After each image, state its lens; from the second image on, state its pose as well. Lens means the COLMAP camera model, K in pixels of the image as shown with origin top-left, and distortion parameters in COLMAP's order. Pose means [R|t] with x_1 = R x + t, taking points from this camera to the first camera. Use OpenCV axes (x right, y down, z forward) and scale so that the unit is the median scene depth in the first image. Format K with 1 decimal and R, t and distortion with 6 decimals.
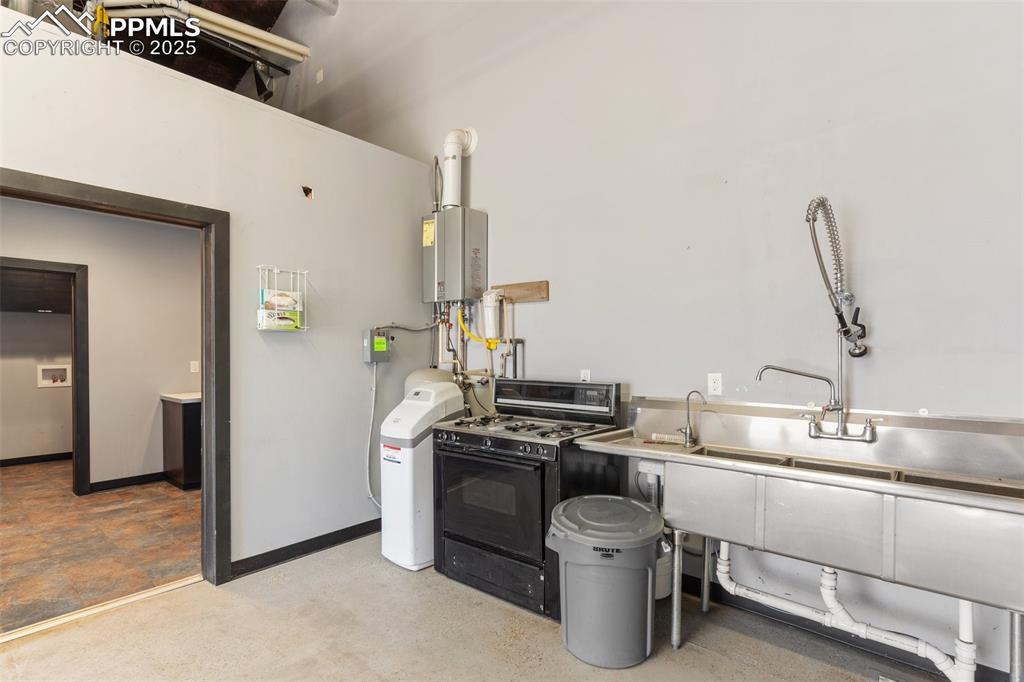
lens RADIAL K [[493.8, 0, 510.3], [0, 493.8, 345.6], [0, 0, 1]] dist [-0.000645, -0.000409]
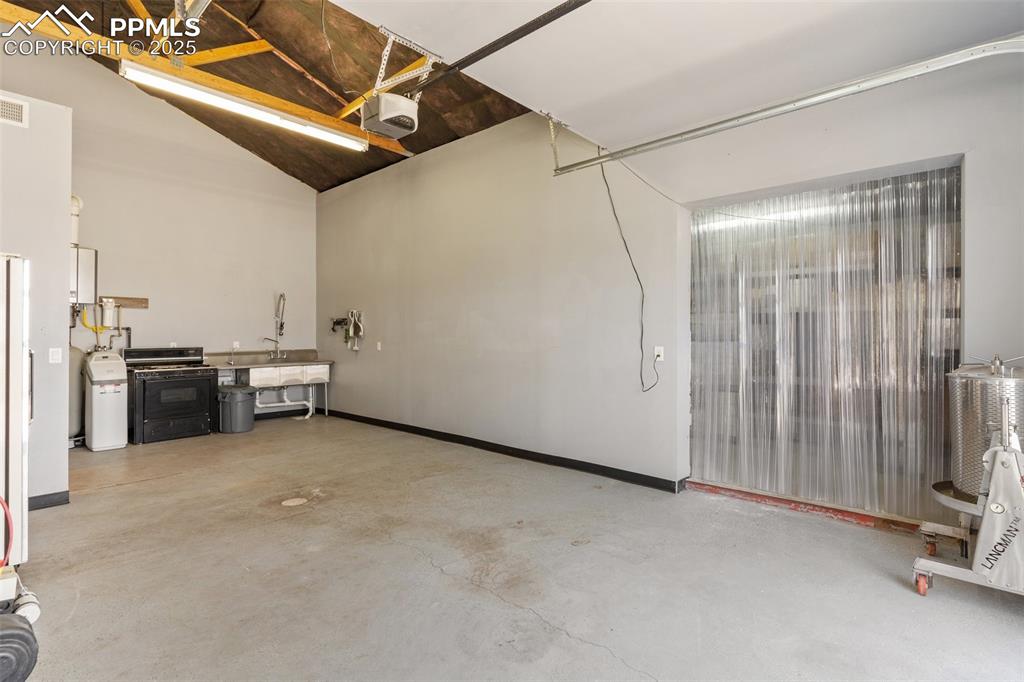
lens RADIAL K [[493.8, 0, 510.3], [0, 493.8, 345.6], [0, 0, 1]] dist [-0.000645, -0.000409]
pose [[0.021601, -0.019648, 0.999574, -2.043955], [-0.003541, 0.999799, 0.019729, 0.014714], [-0.999760, -0.003965, 0.021527, -0.542880]]
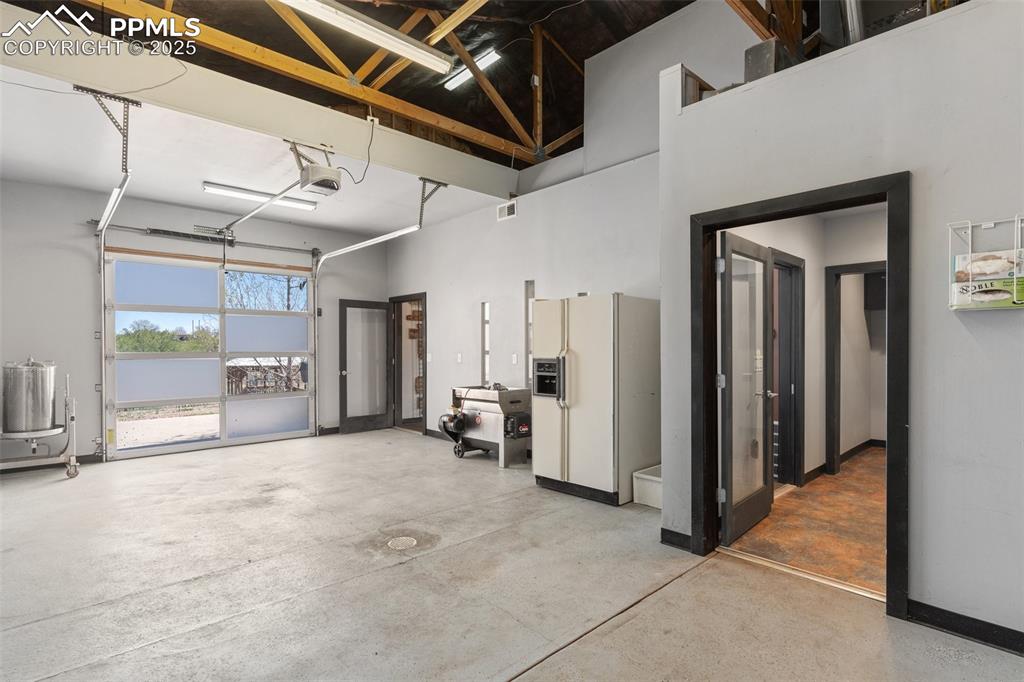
lens RADIAL K [[514.4, 0, 514.0], [0, 514.4, 344.1], [0, 0, 1]] dist [0.012577, 0.000111]
pose [[-0.112582, -0.001333, -0.993642, 0.340271], [0.007619, 0.999969, -0.002205, 0.014699], [0.993613, -0.007819, -0.112568, 0.427791]]
